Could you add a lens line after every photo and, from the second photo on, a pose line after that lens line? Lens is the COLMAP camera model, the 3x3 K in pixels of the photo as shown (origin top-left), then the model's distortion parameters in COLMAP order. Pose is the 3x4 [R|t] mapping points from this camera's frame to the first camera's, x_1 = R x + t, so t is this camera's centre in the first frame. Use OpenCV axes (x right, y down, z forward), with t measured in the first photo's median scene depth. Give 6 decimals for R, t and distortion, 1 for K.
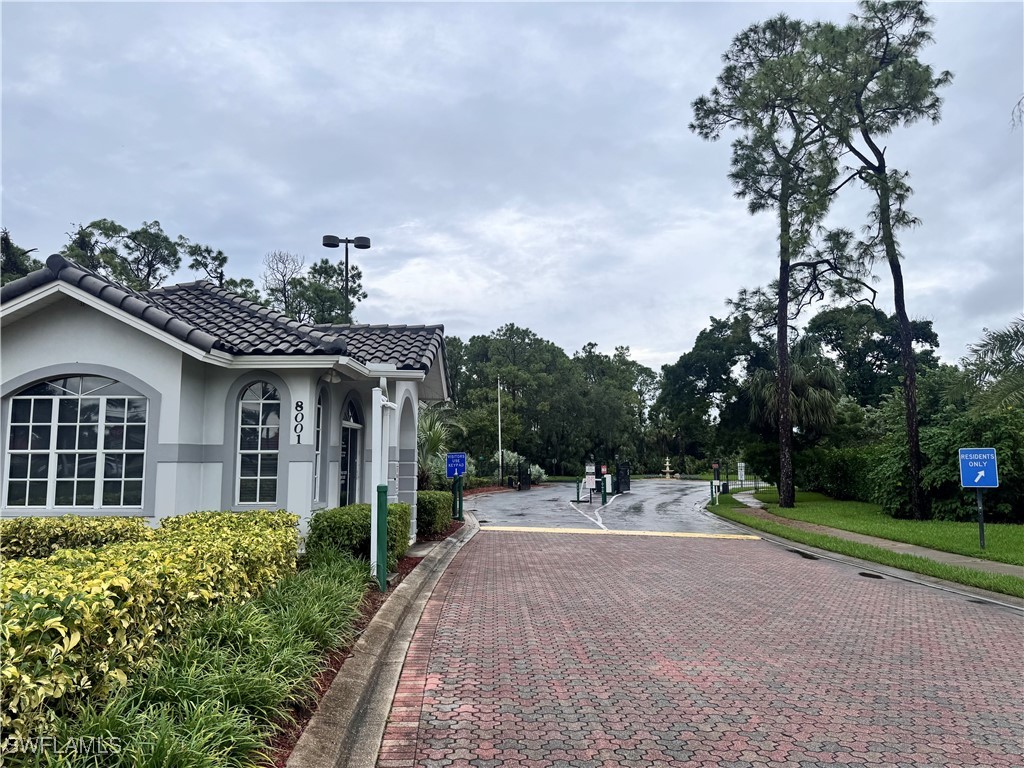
lens RADIAL K [[712.6, 0, 499.2], [0, 712.6, 383.1], [0, 0, 1]] dist [0.002561, -0.001567]
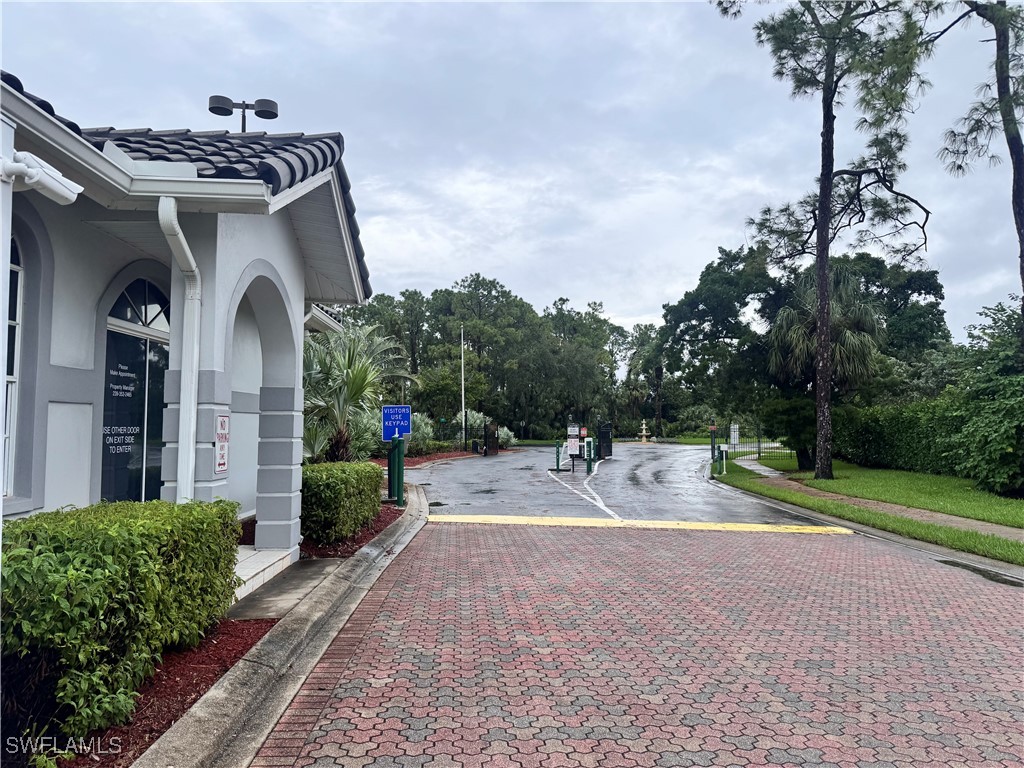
lens RADIAL K [[712.6, 0, 499.2], [0, 712.6, 383.1], [0, 0, 1]] dist [0.002561, -0.001567]
pose [[0.998780, 0.004082, 0.049217, 0.002436], [-0.006547, 0.998727, 0.050013, 0.022422], [-0.048950, -0.050274, 0.997535, 0.167564]]
